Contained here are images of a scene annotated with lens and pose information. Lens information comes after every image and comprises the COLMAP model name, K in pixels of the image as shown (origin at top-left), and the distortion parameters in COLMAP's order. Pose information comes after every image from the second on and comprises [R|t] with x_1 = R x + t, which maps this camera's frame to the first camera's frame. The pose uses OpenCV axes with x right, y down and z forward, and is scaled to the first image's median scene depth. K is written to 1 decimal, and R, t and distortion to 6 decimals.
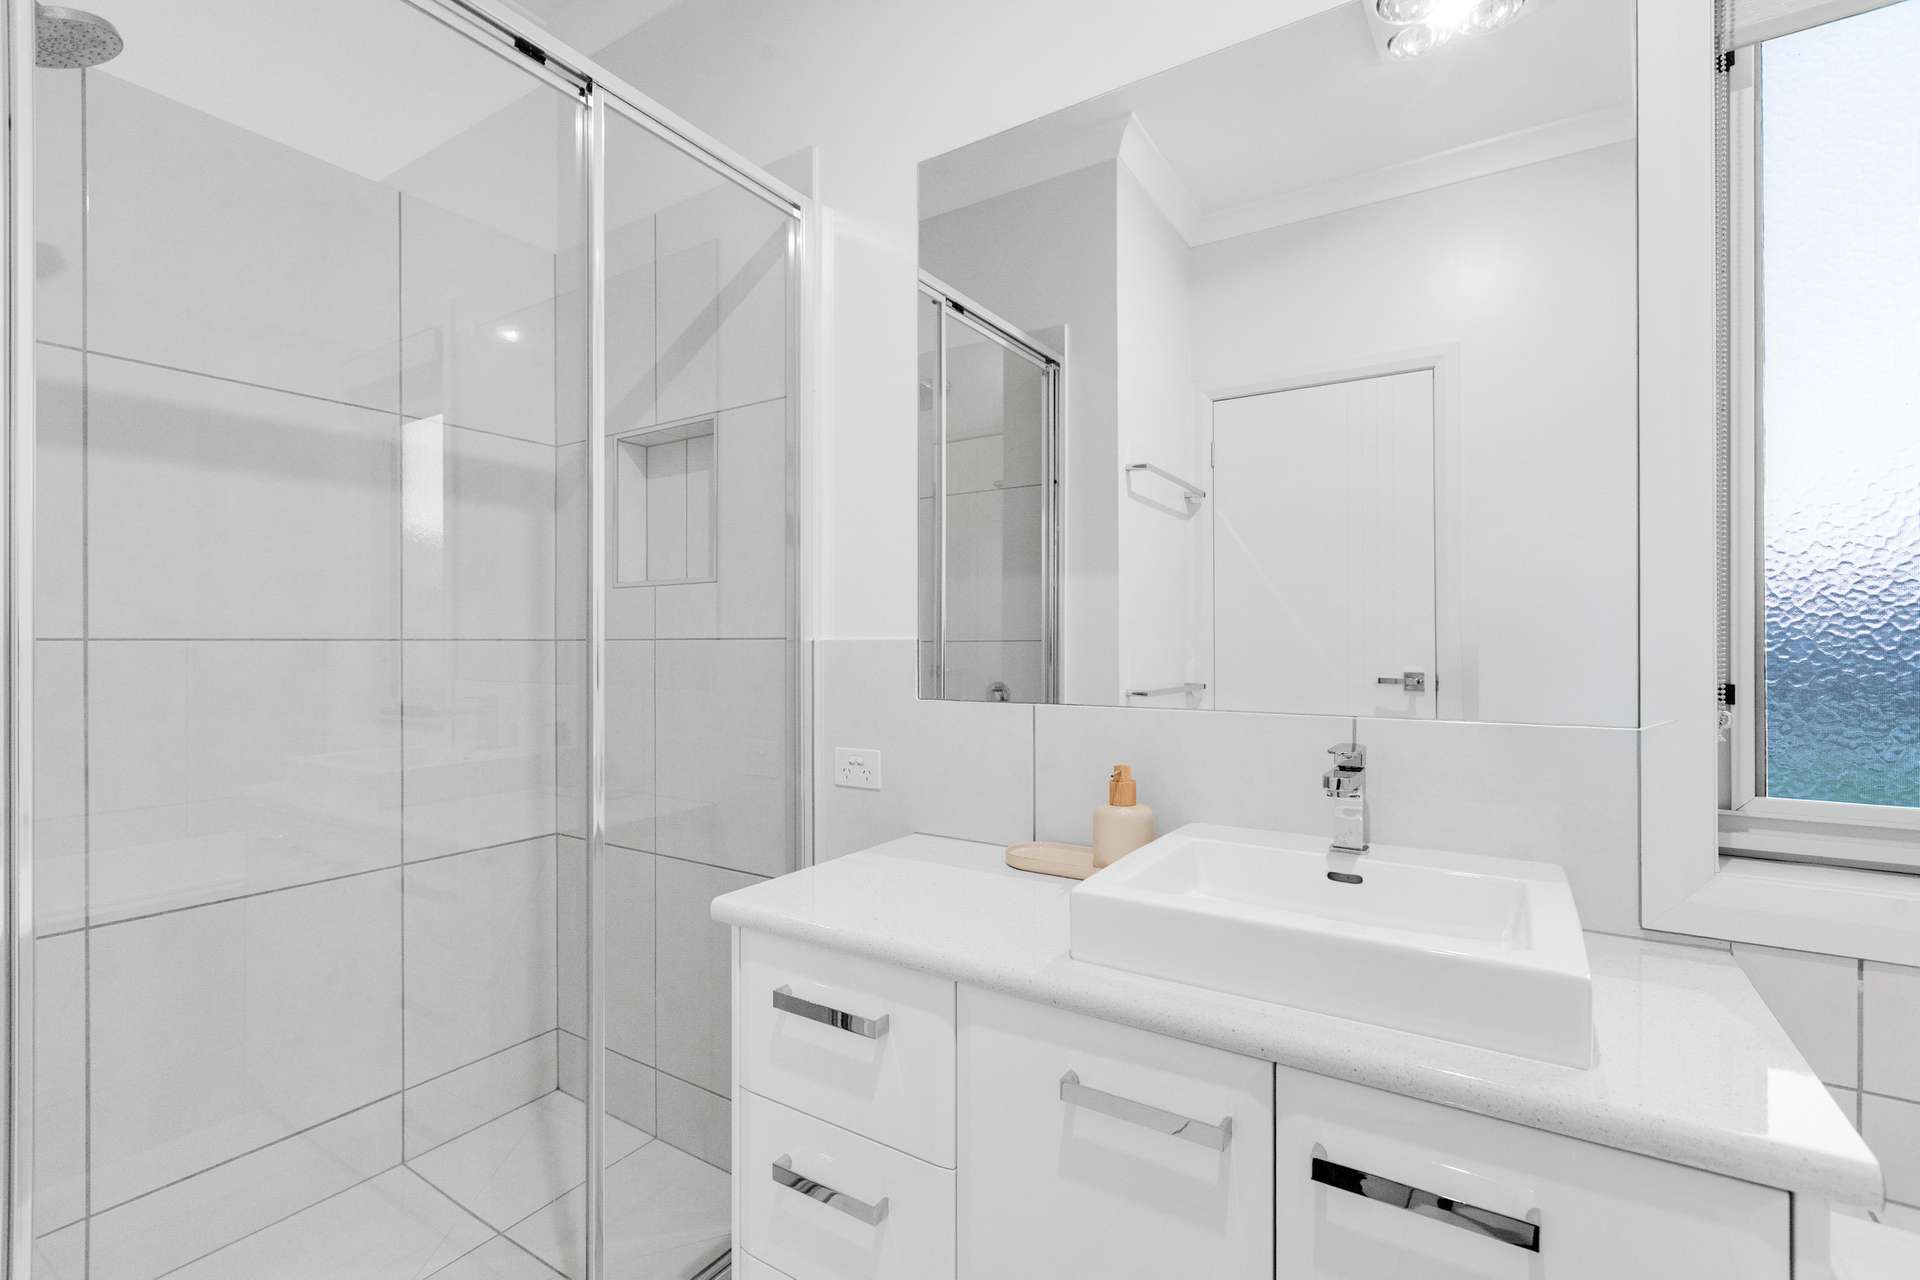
lens RADIAL K [[862.3, 0, 957.1], [0, 862.3, 641.4], [0, 0, 1]] dist [-0.017952, 0.000518]
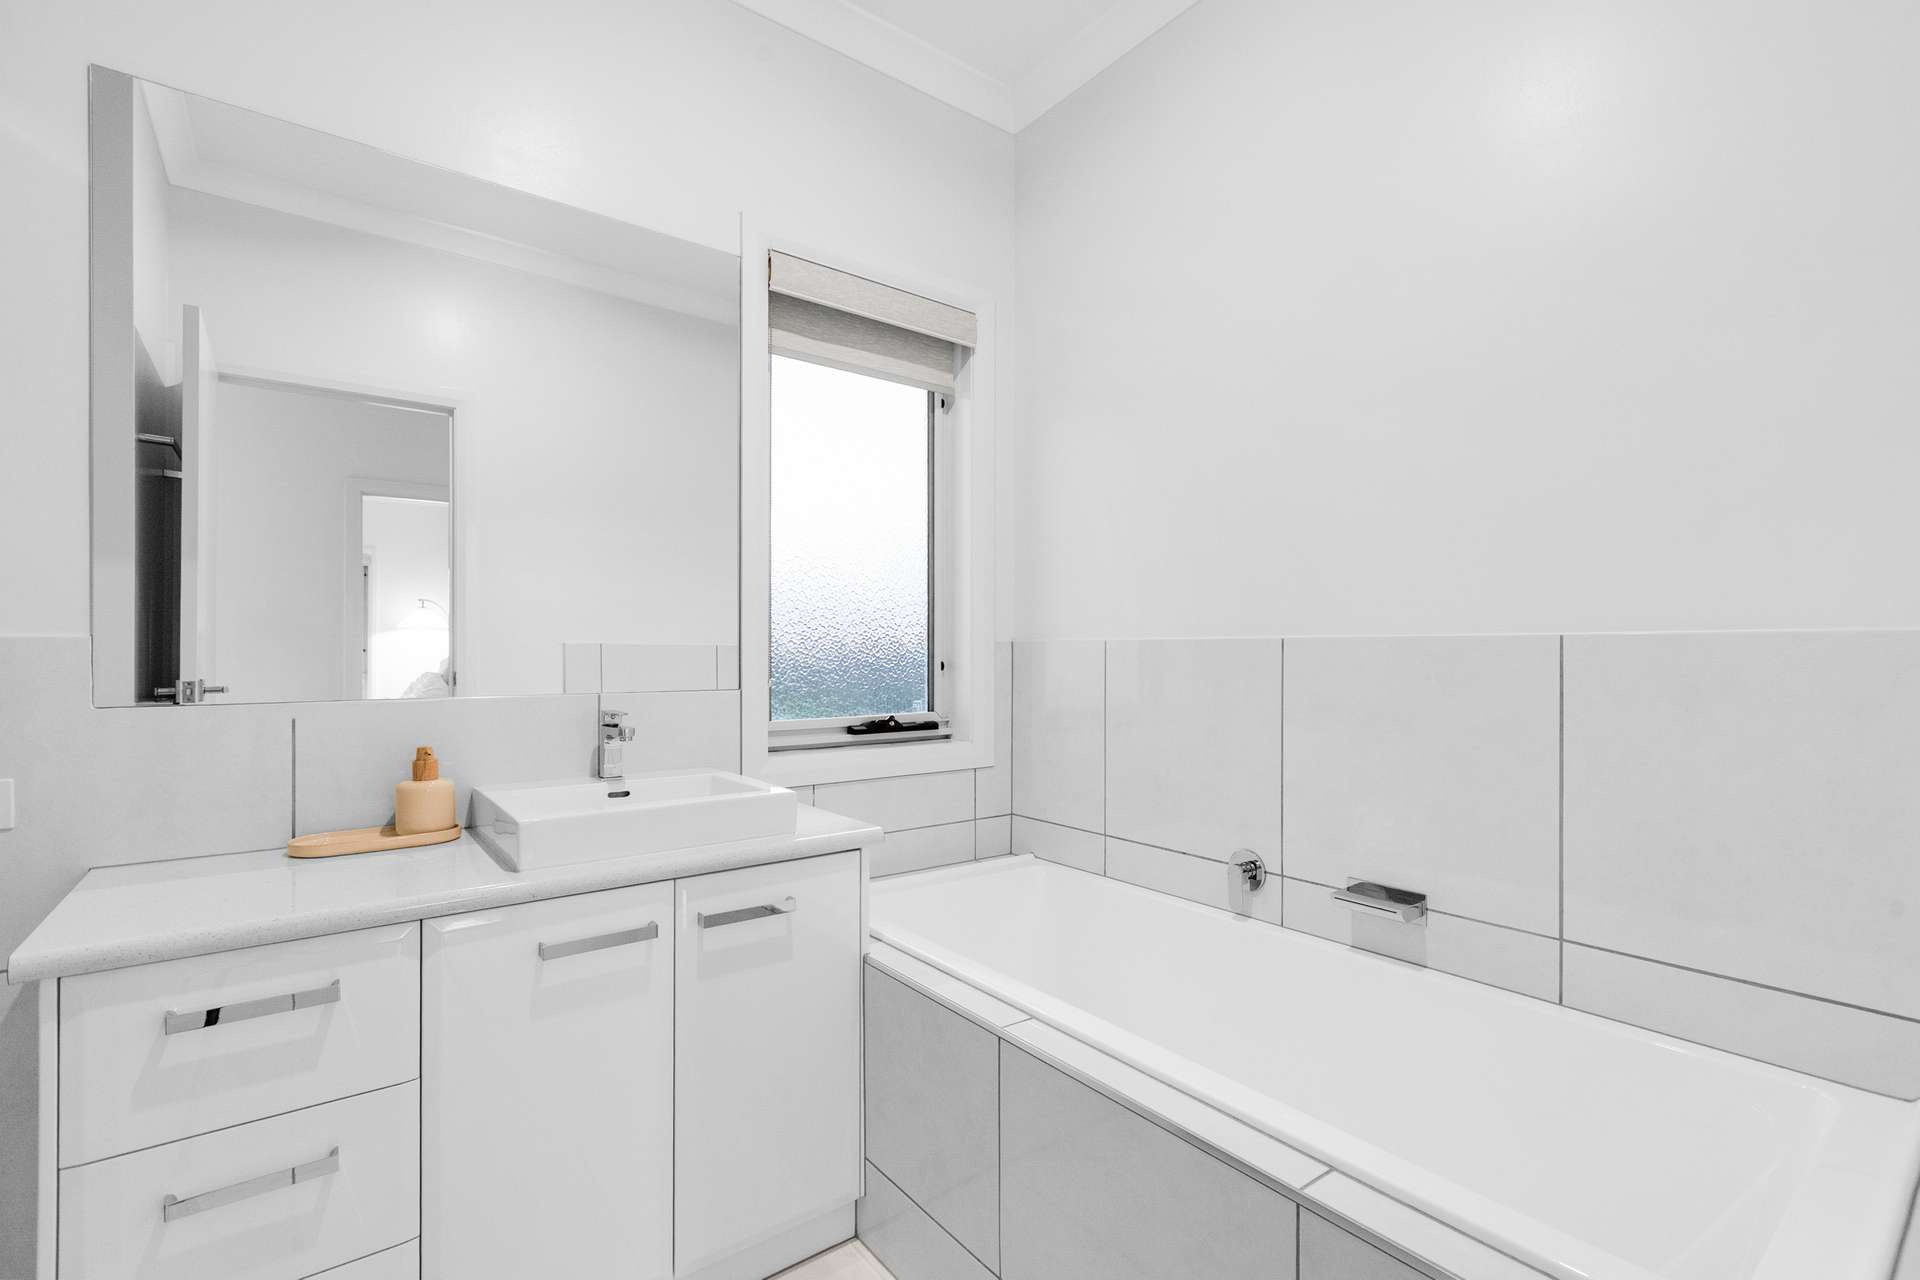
lens RADIAL K [[862.3, 0, 961.6], [0, 862.3, 644.7], [0, 0, 1]] dist [-0.017952, 0.000518]
pose [[0.331368, 0.002274, 0.943499, -0.847831], [-0.008792, 0.999961, 0.000678, -0.004960], [-0.943461, -0.008520, 0.331375, -0.119648]]
